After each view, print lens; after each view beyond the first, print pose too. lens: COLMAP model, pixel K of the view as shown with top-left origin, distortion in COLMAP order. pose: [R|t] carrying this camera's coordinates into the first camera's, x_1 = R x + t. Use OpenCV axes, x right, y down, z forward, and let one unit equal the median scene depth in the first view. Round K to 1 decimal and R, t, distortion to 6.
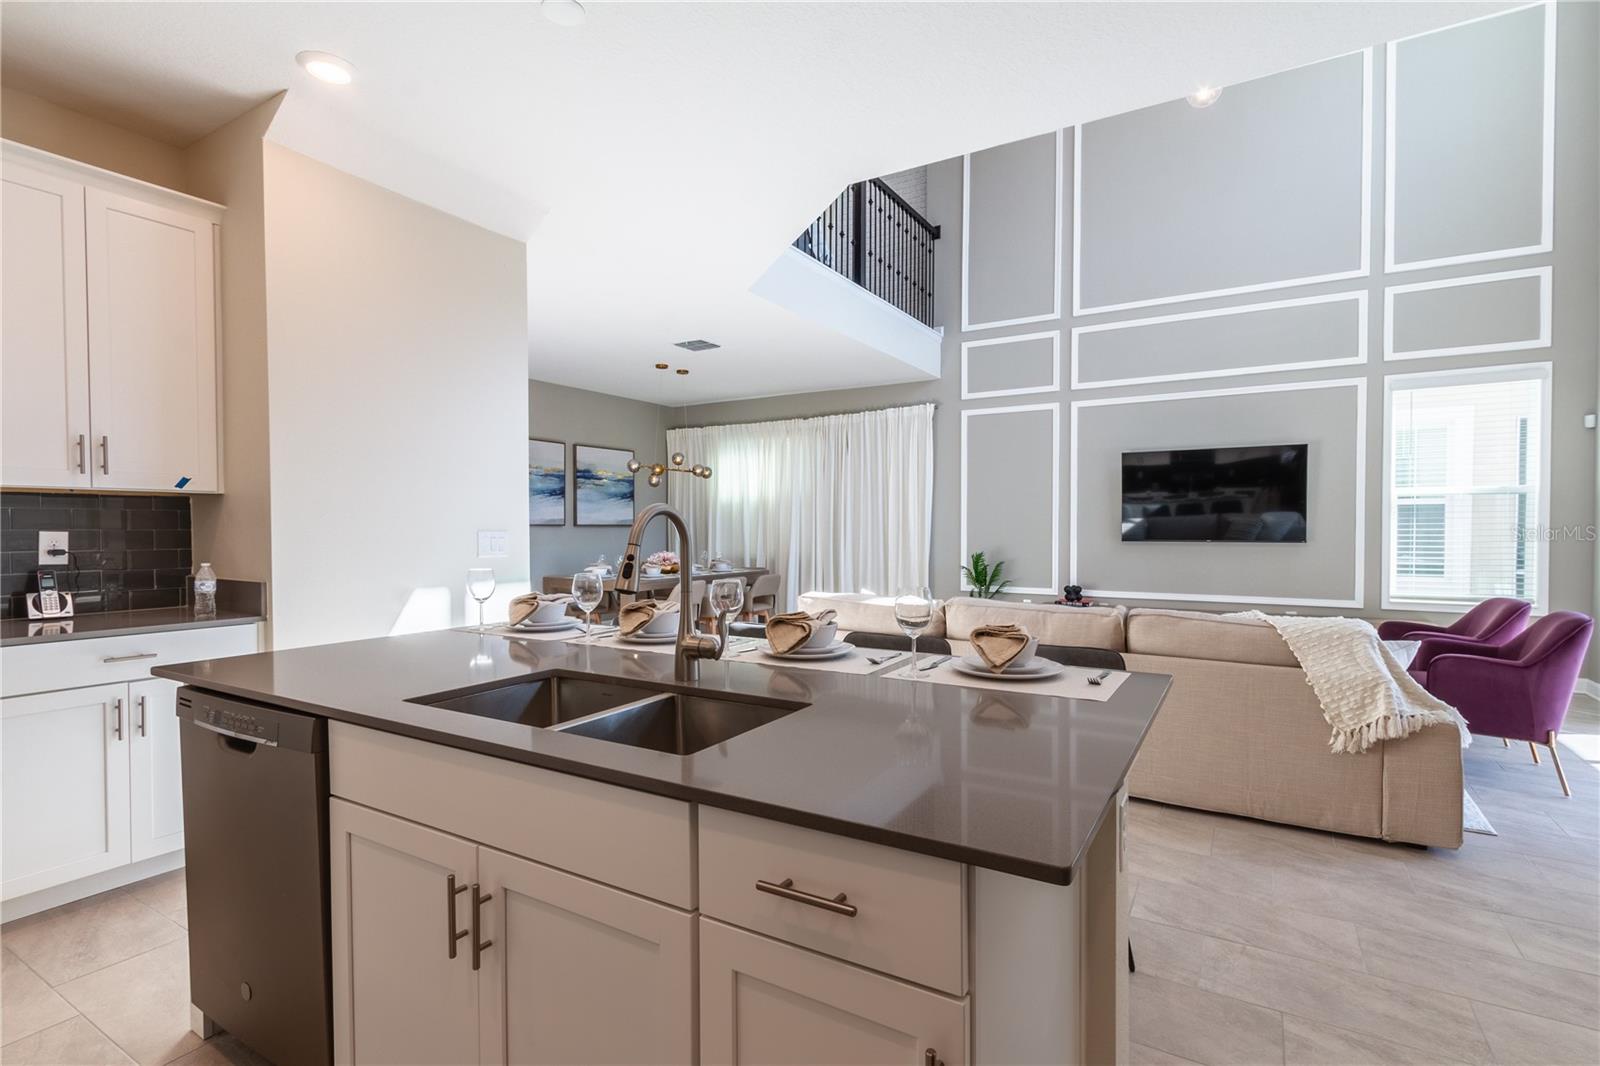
lens RADIAL K [[734.2, 0, 811.3], [0, 734.2, 537.9], [0, 0, 1]] dist [-0.002575, 0.000618]
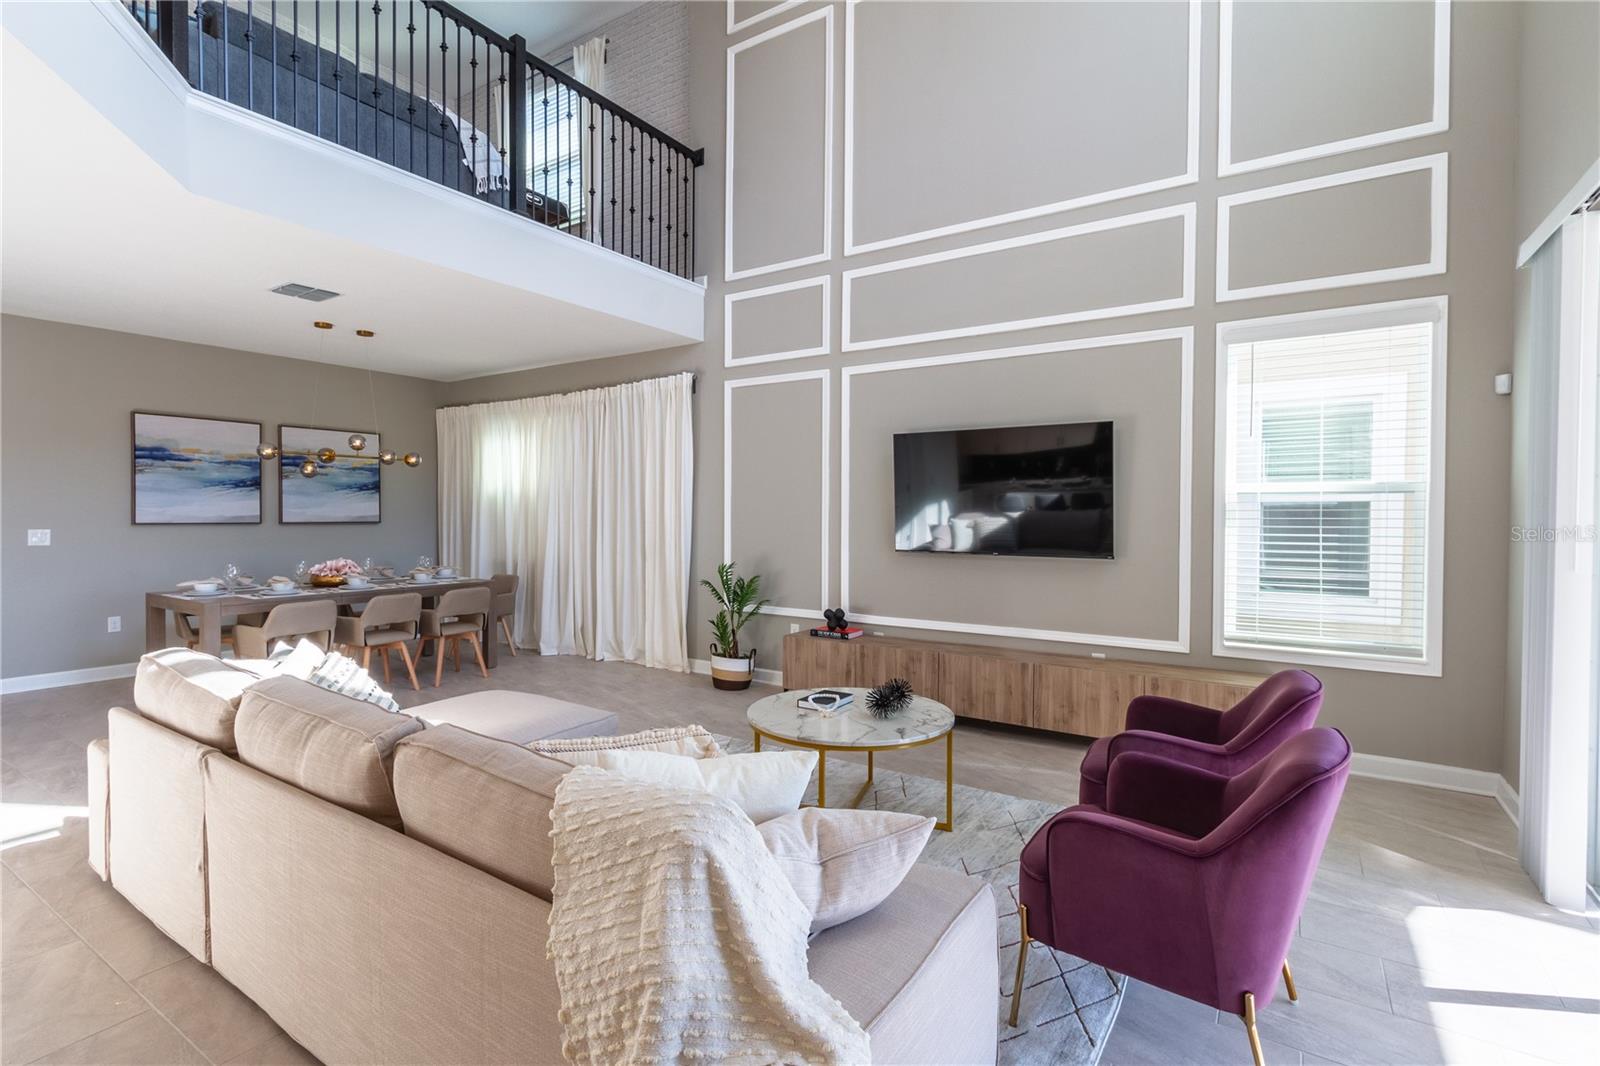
lens RADIAL K [[734.2, 0, 790.5], [0, 734.2, 523.6], [0, 0, 1]] dist [-0.002575, 0.000618]
pose [[0.998908, 0.005020, -0.046448, 0.332961], [-0.005001, 0.999987, 0.000511, -0.022355], [0.046450, -0.000278, 0.998921, 0.227861]]
